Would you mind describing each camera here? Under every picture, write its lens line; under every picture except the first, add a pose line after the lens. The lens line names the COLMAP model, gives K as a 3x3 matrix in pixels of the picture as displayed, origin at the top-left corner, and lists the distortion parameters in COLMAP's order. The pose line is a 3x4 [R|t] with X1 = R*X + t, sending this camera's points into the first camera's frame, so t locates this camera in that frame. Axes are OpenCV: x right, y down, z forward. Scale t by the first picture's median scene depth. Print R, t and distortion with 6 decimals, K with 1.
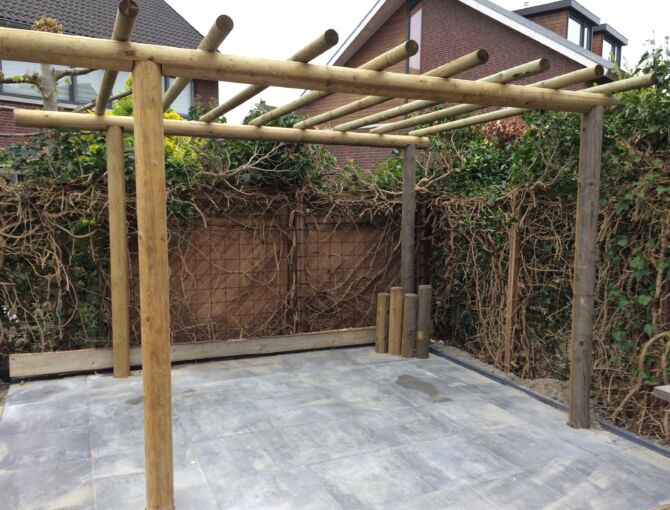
lens RADIAL K [[577.4, 0, 342.2], [0, 577.4, 256.4], [0, 0, 1]] dist [0.089592, -0.119991]
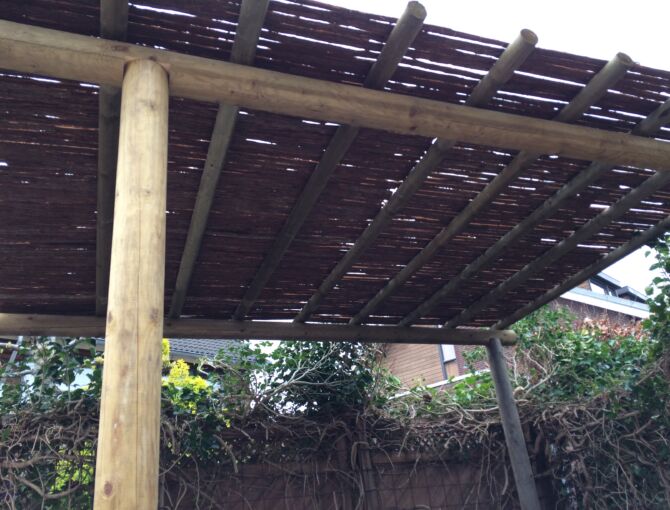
lens RADIAL K [[577.4, 0, 342.2], [0, 577.4, 256.4], [0, 0, 1]] dist [0.089592, -0.119991]
pose [[0.991475, -0.129575, -0.013721, -0.061923], [0.104055, 0.850756, -0.515157, 0.099756], [0.078424, 0.509338, 0.856986, 0.261709]]
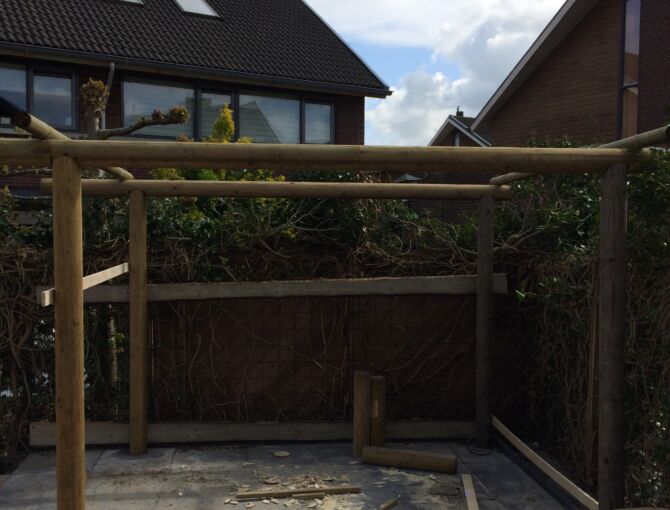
lens RADIAL K [[761.7, 0, 347.1], [0, 761.7, 264.7], [0, 0, 1]] dist [0.058733, -0.050518]
pose [[0.950823, 0.010024, -0.309573, 0.276248], [-0.027322, 0.998295, -0.051589, -0.036351], [0.308528, 0.057510, 0.949475, -0.073174]]
